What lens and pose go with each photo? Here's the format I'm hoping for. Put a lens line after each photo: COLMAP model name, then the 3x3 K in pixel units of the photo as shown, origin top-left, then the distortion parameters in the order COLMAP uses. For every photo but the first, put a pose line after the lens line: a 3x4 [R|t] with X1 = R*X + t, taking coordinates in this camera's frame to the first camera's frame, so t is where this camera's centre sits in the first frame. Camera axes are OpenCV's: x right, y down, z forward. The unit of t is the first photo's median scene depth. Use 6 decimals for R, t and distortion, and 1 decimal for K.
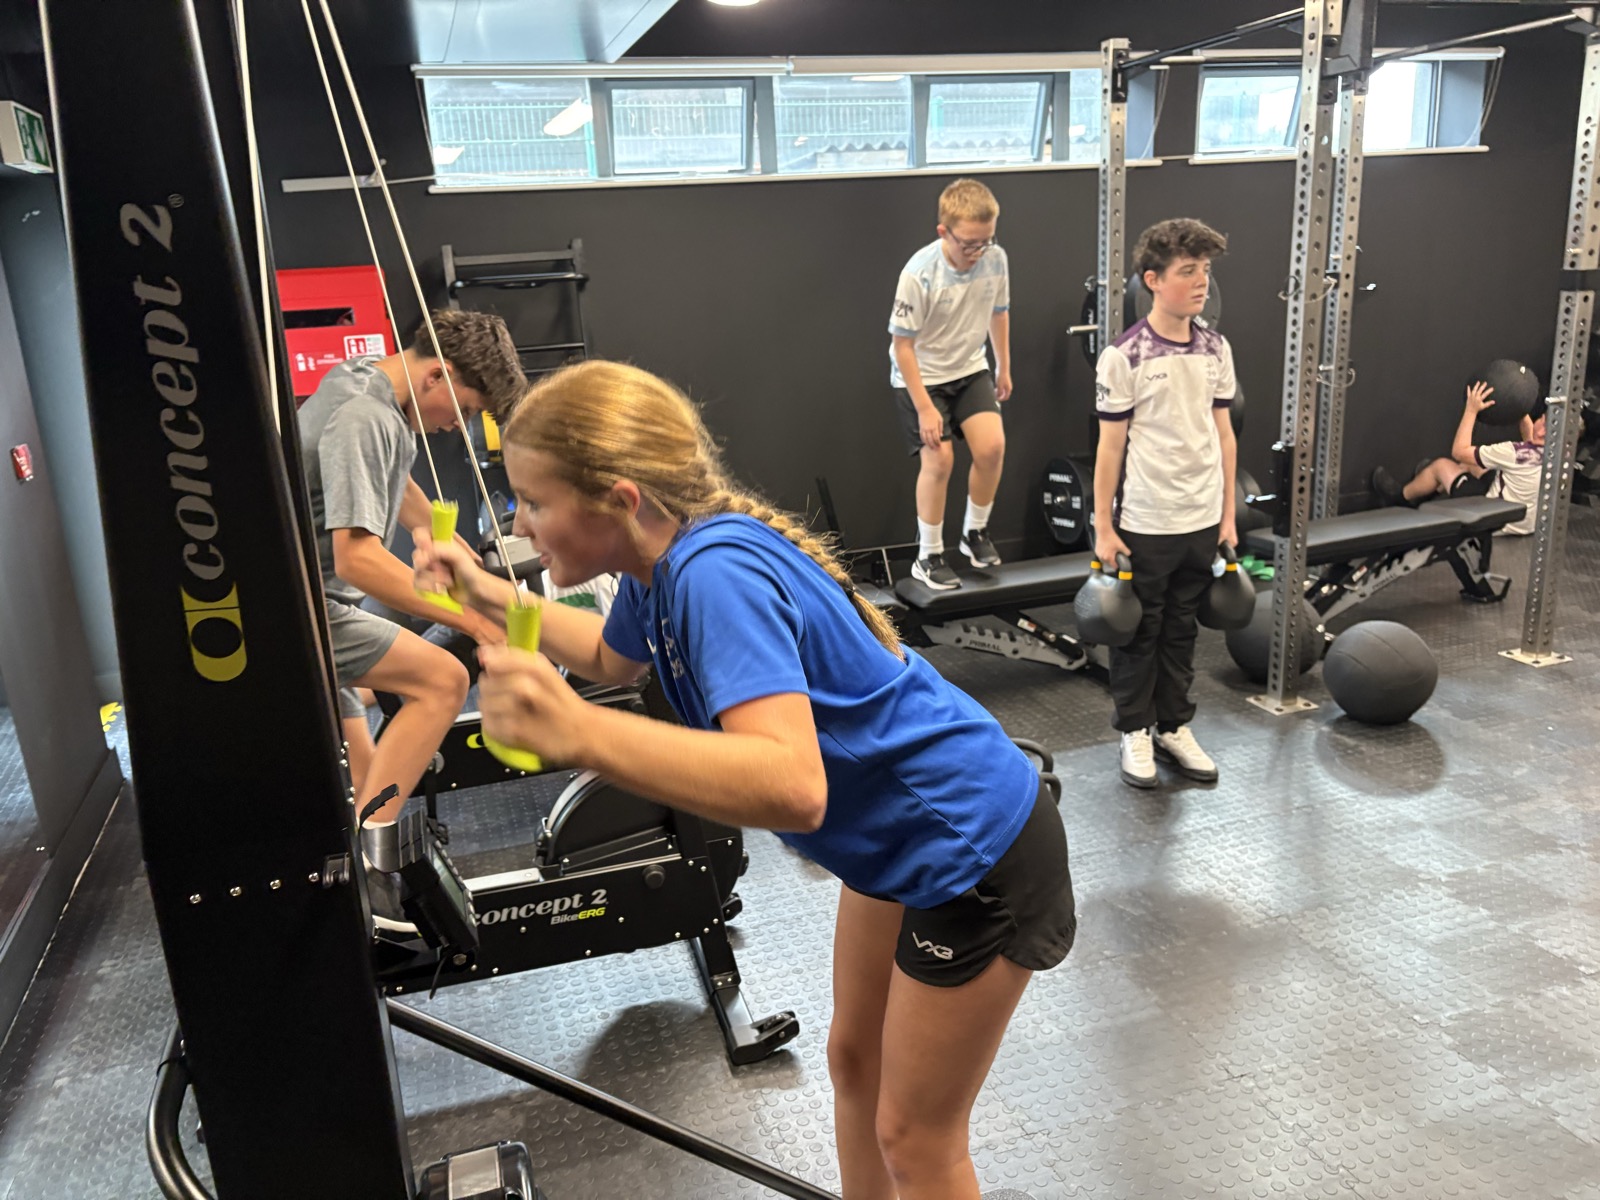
lens RADIAL K [[1226.0, 0, 800.0], [0, 1226.0, 600.0], [0, 0, 1]] dist [-0.004526, 0.006006]
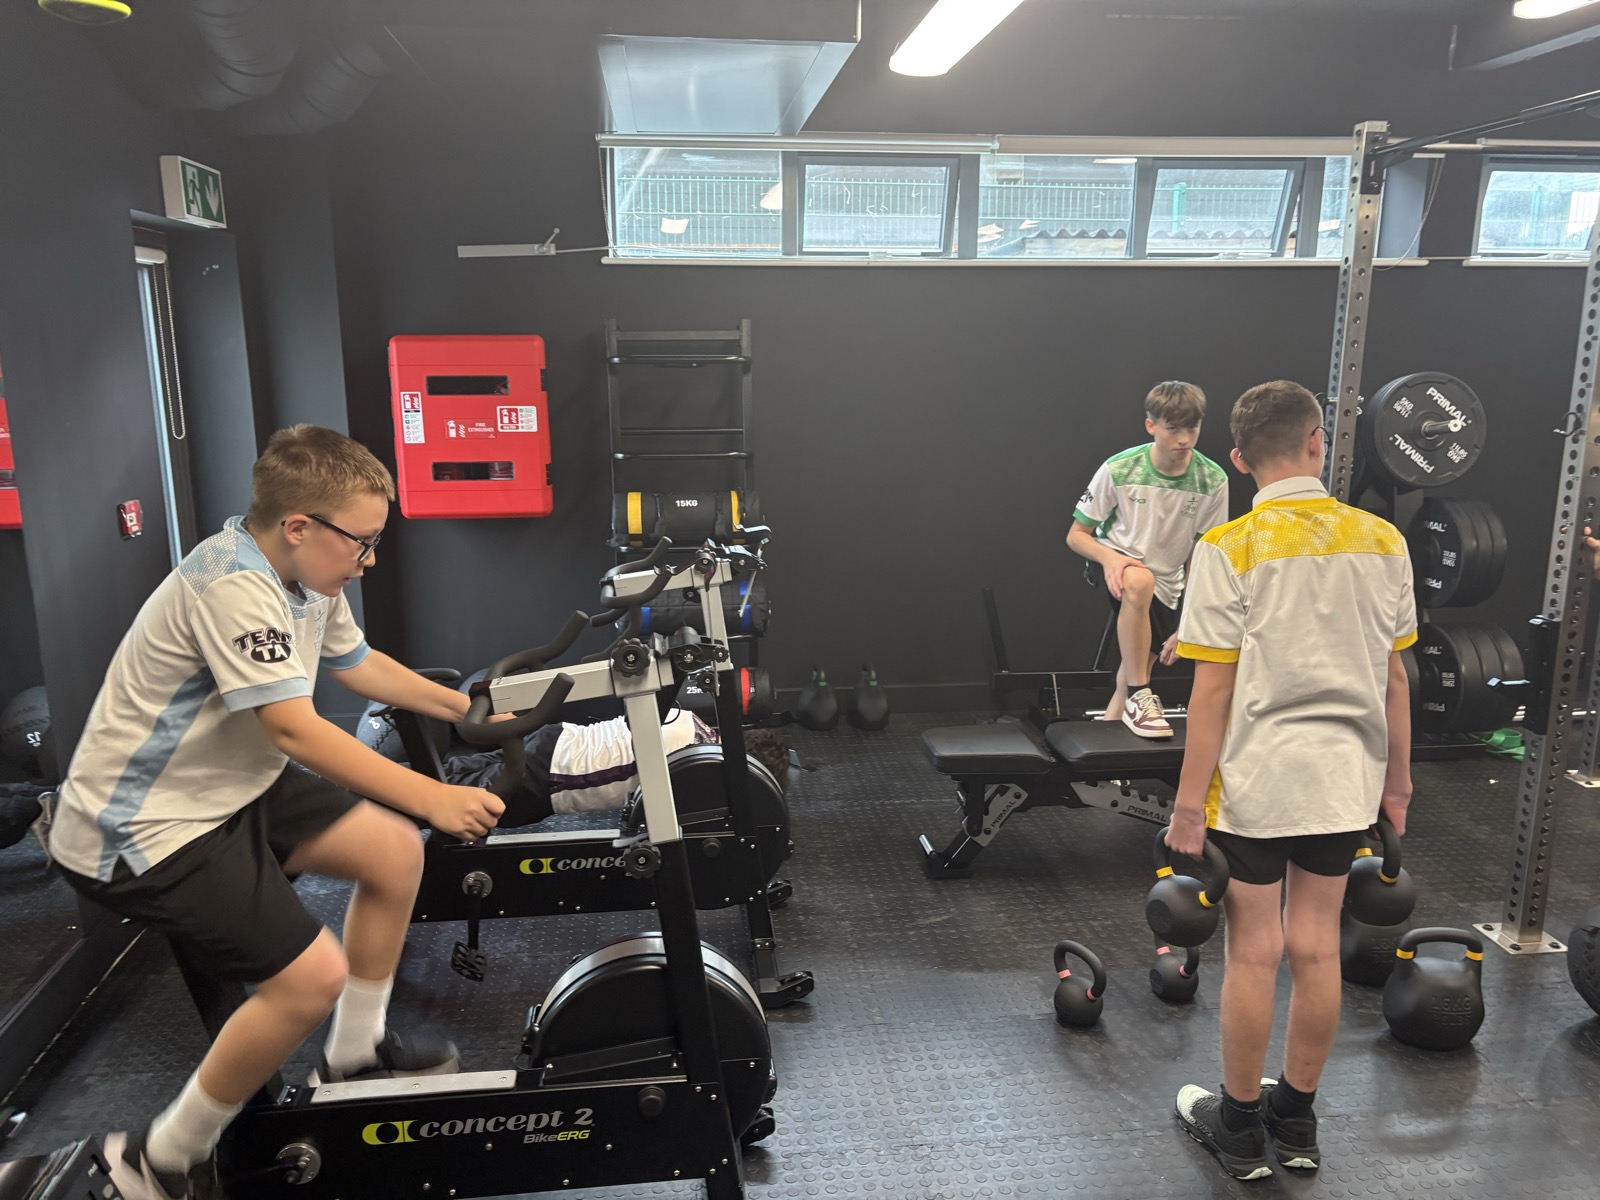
lens RADIAL K [[1214.3, 0, 800.0], [0, 1214.3, 600.0], [0, 0, 1]] dist [0.029425, -0.040050]
pose [[0.978969, 0.092952, -0.181604, 0.050585], [-0.102893, 0.993624, -0.046083, -0.042709], [0.176163, 0.063799, 0.982291, 0.107136]]
